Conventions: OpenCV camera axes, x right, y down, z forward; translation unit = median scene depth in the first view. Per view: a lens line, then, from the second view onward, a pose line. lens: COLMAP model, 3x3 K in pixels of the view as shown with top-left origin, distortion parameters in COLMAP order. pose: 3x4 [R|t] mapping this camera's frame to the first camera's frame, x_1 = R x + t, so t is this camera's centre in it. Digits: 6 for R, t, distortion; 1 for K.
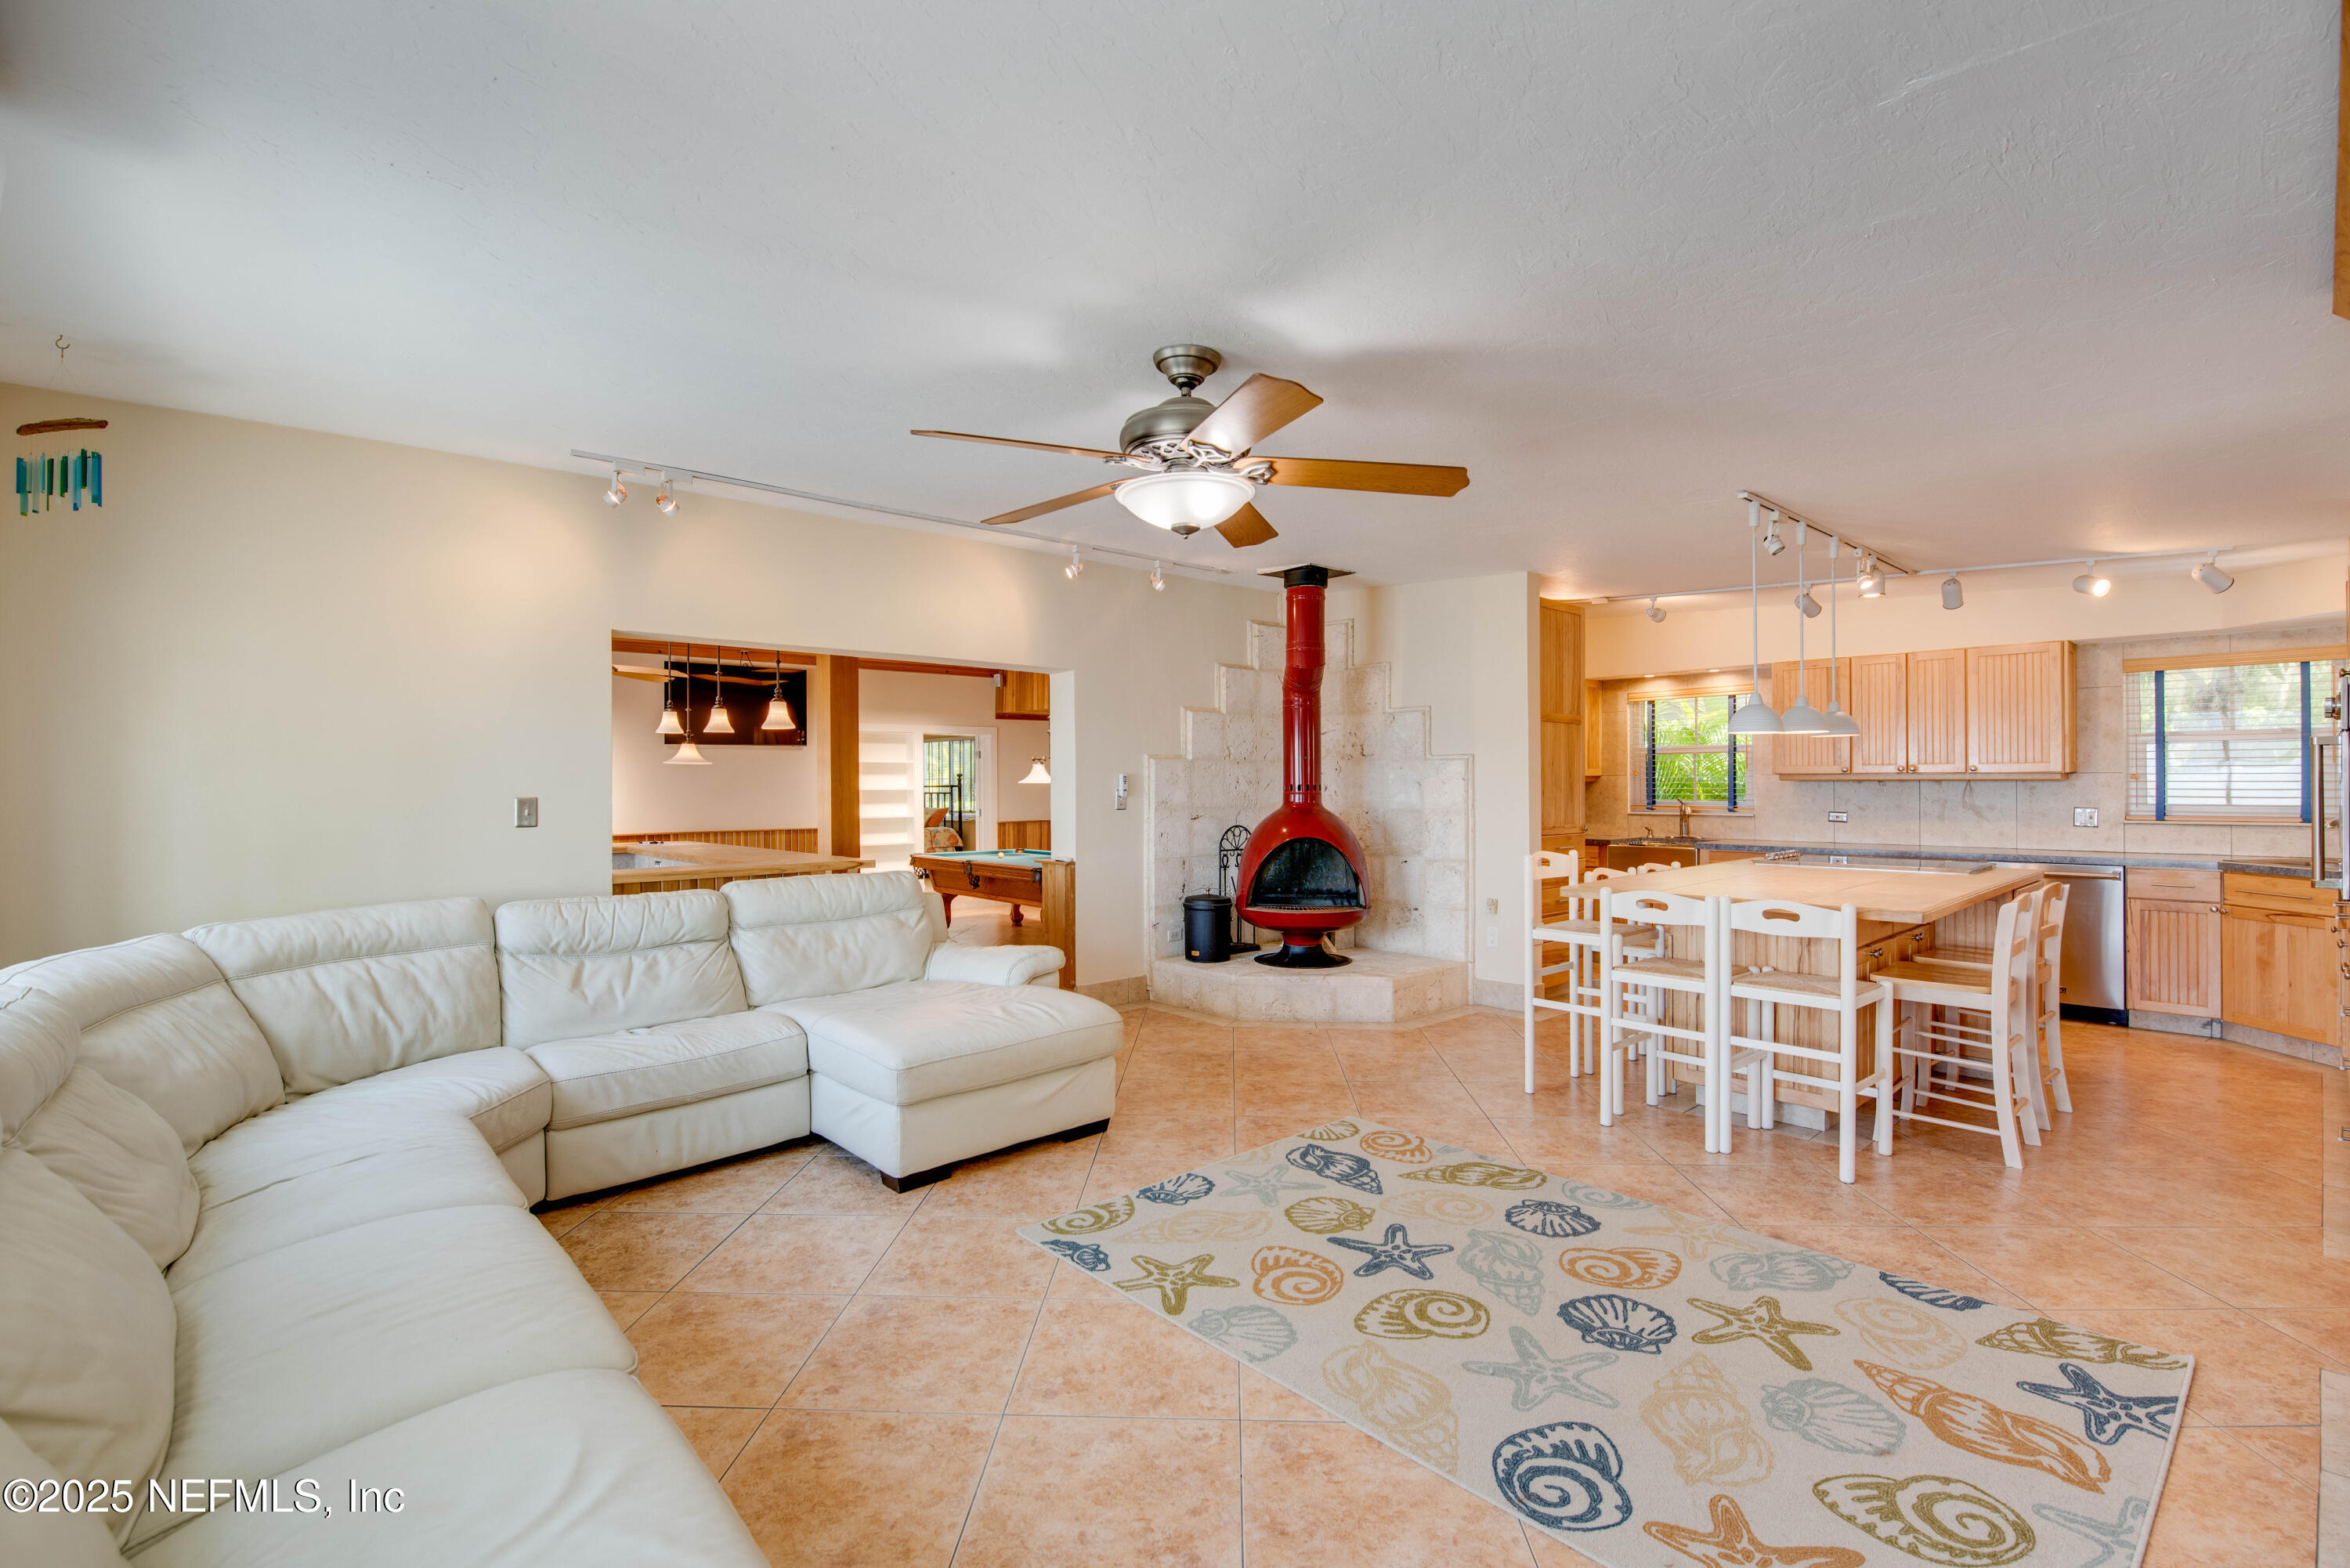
lens RADIAL K [[1124.2, 0, 1159.1], [0, 1124.2, 797.8], [0, 0, 1]] dist [-0.004060, -0.009091]
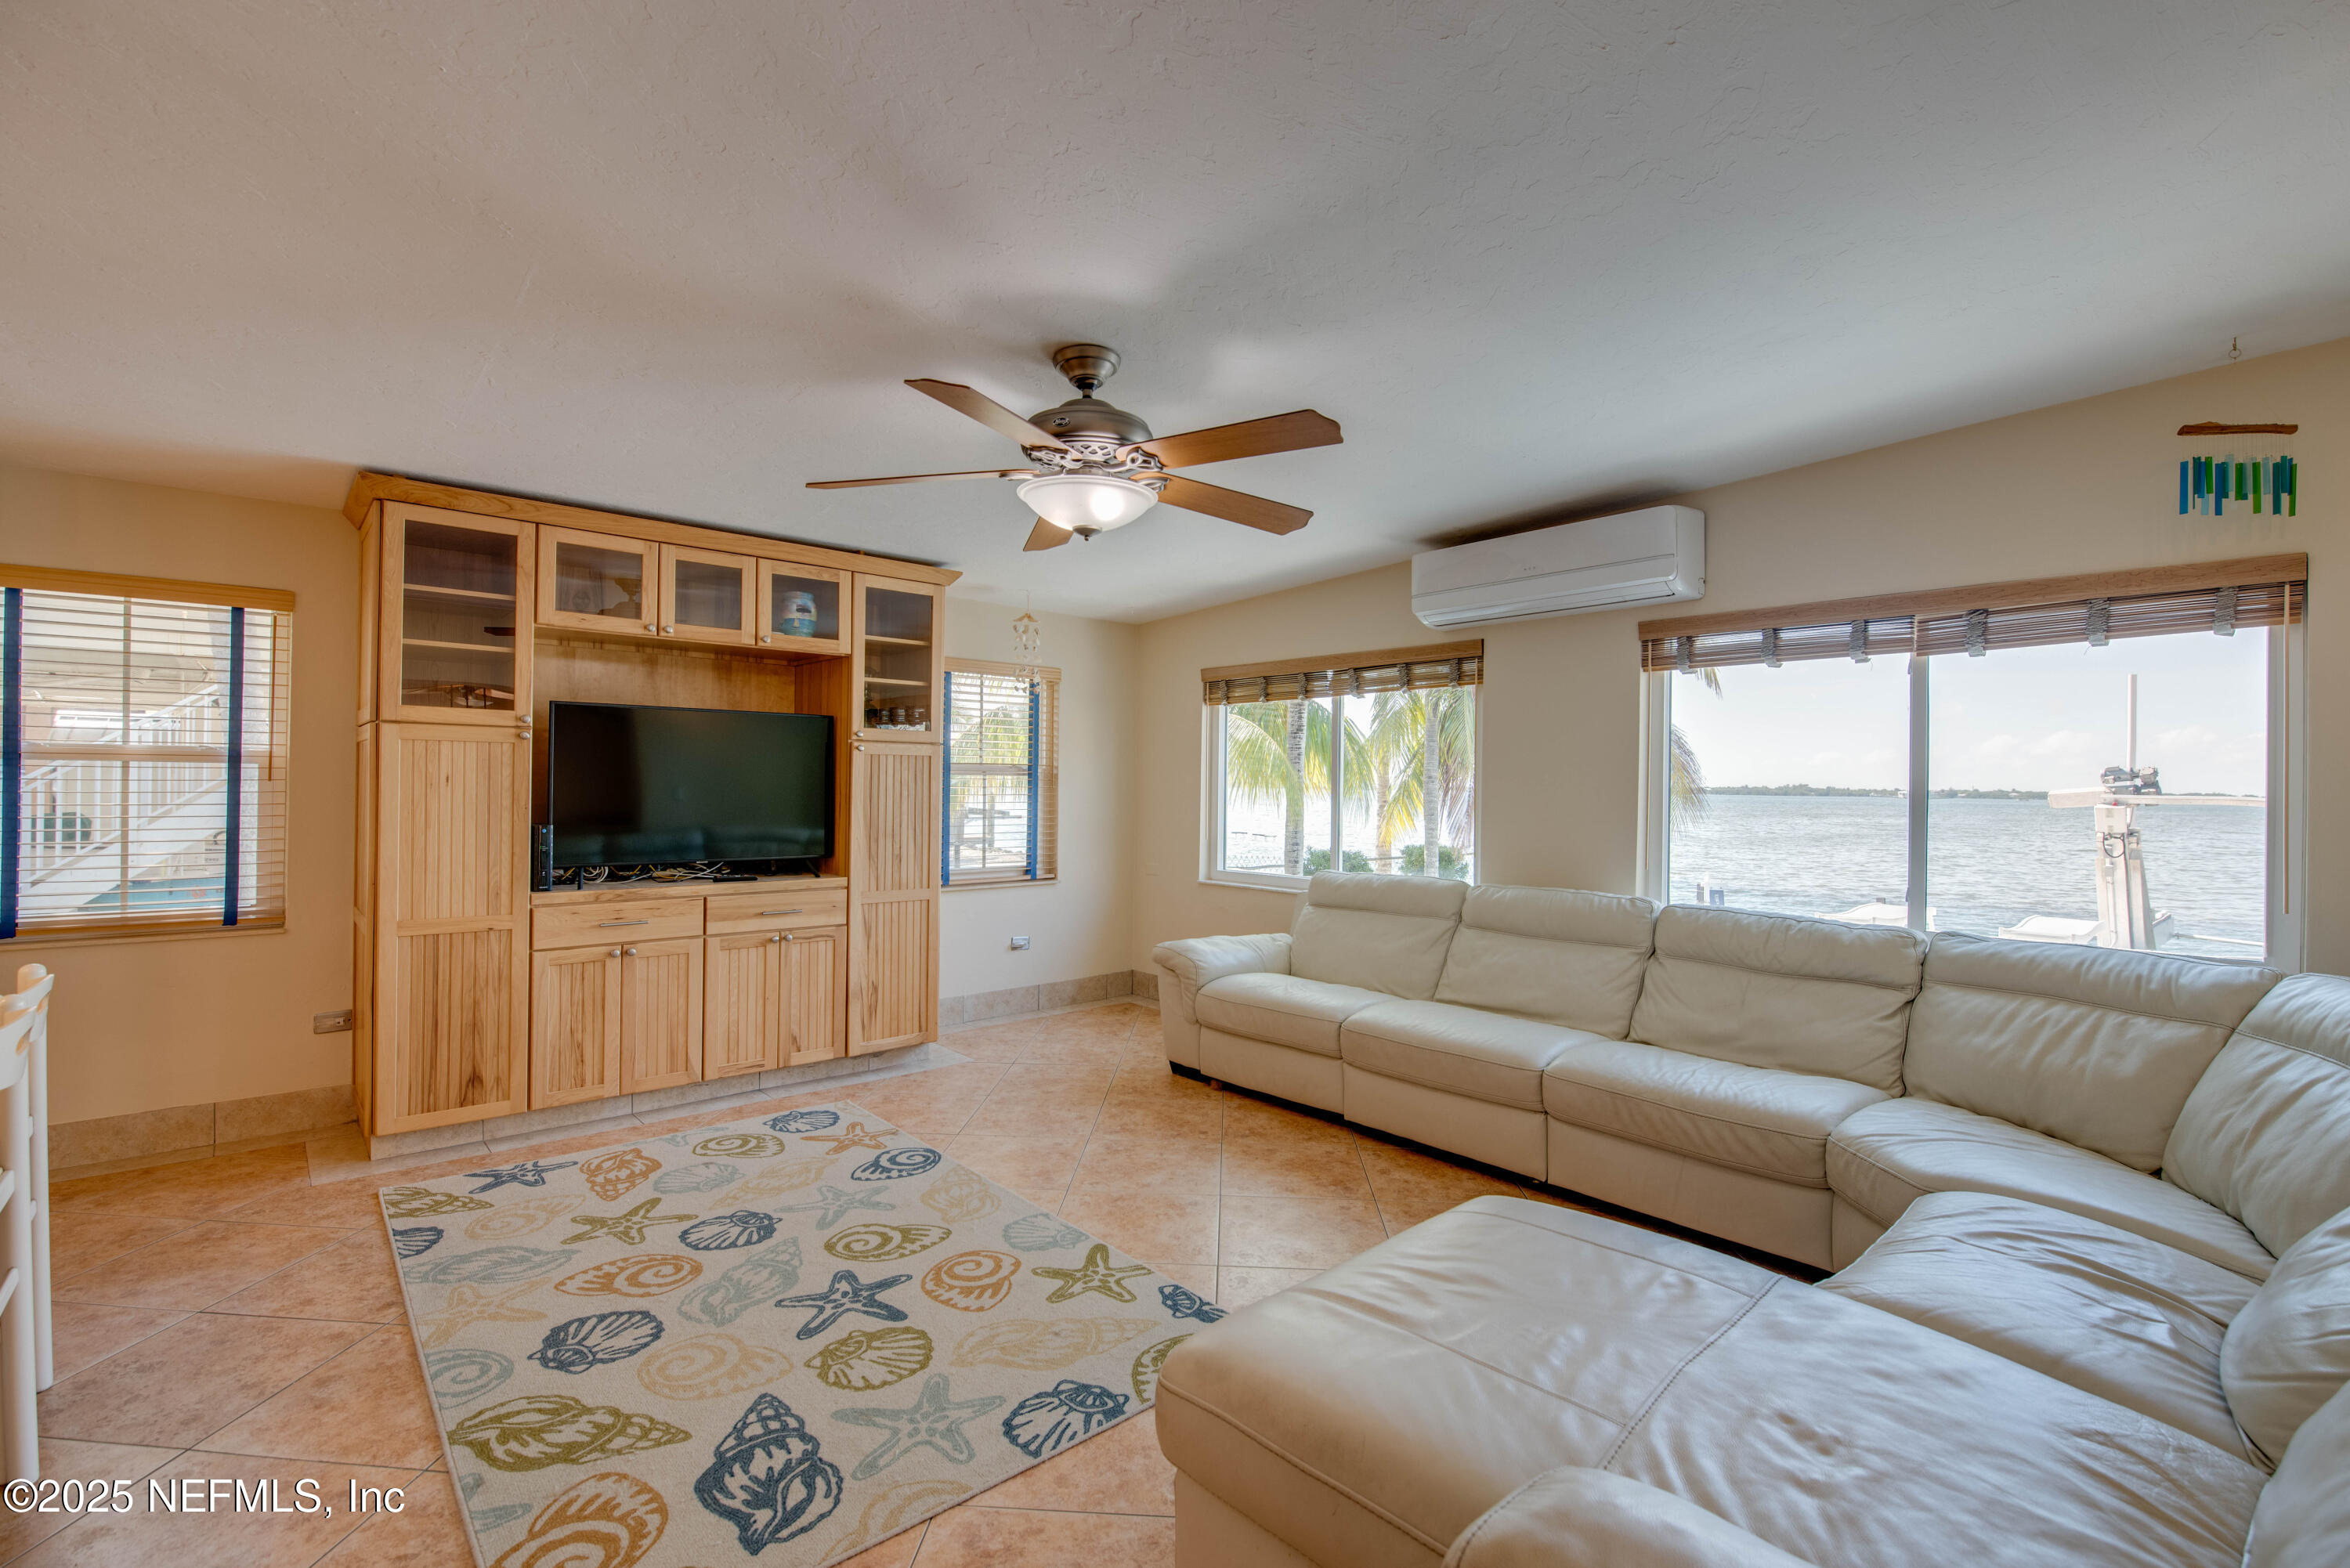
lens RADIAL K [[1039.3, 0, 1160.0], [0, 1039.3, 784.3], [0, 0, 1]] dist [-0.001689, -0.008707]
pose [[-0.999974, -0.005970, 0.003989, -0.046382], [-0.005919, 0.999902, 0.012669, -0.024783], [-0.004064, 0.012645, -0.999912, 1.909840]]
